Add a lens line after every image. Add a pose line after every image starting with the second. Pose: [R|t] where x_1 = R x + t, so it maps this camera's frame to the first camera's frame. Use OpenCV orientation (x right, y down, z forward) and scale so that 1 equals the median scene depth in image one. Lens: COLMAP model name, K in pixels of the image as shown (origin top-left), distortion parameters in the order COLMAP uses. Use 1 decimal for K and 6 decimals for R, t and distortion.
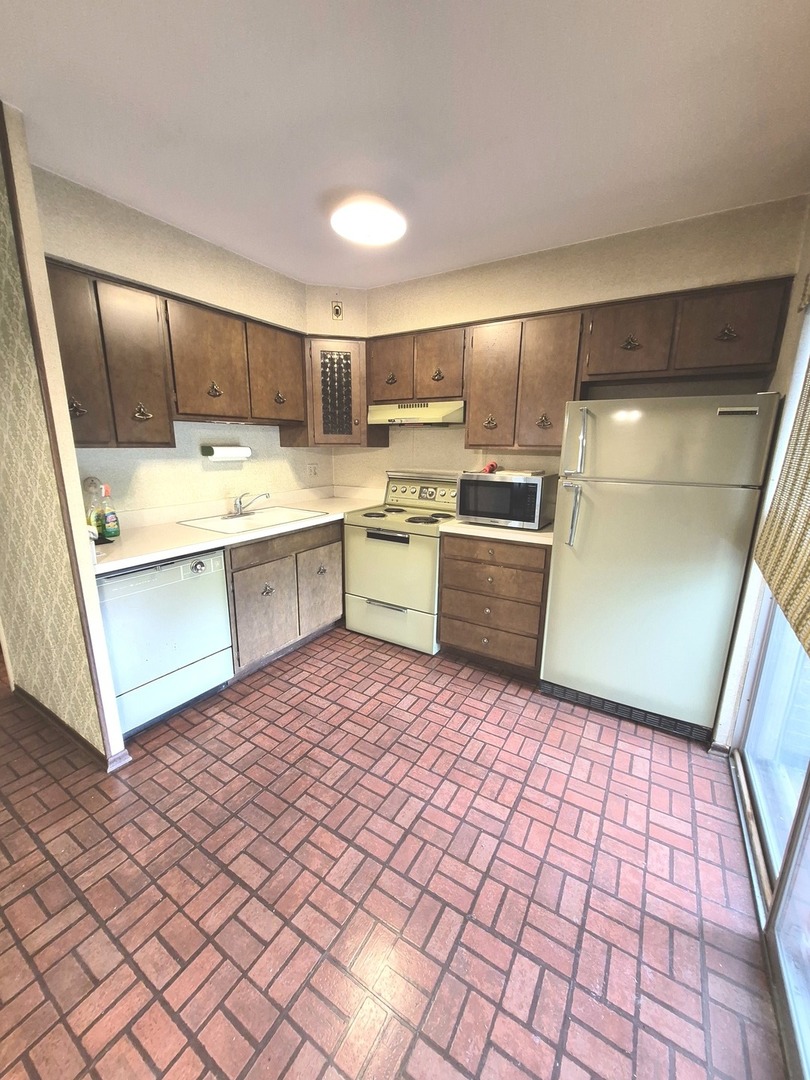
lens RADIAL K [[423.9, 0, 405.0], [0, 423.9, 540.0], [0, 0, 1]] dist [-0.001258, 0.000034]
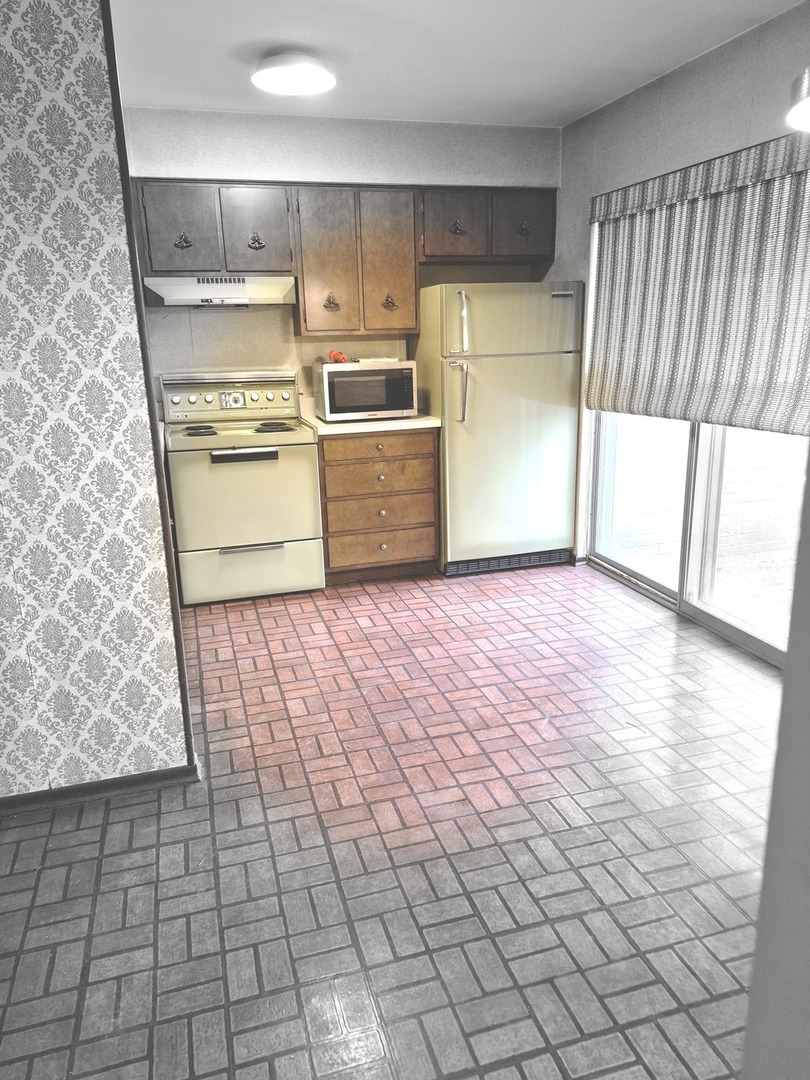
lens RADIAL K [[770.8, 0, 405.0], [0, 770.8, 540.0], [0, 0, 1]] dist [0.073459, -0.003811]
pose [[0.650964, -0.225946, 0.724703, -1.105250], [0.203548, 0.971670, 0.120108, 0.037487], [-0.731309, 0.069326, 0.678513, -0.181336]]
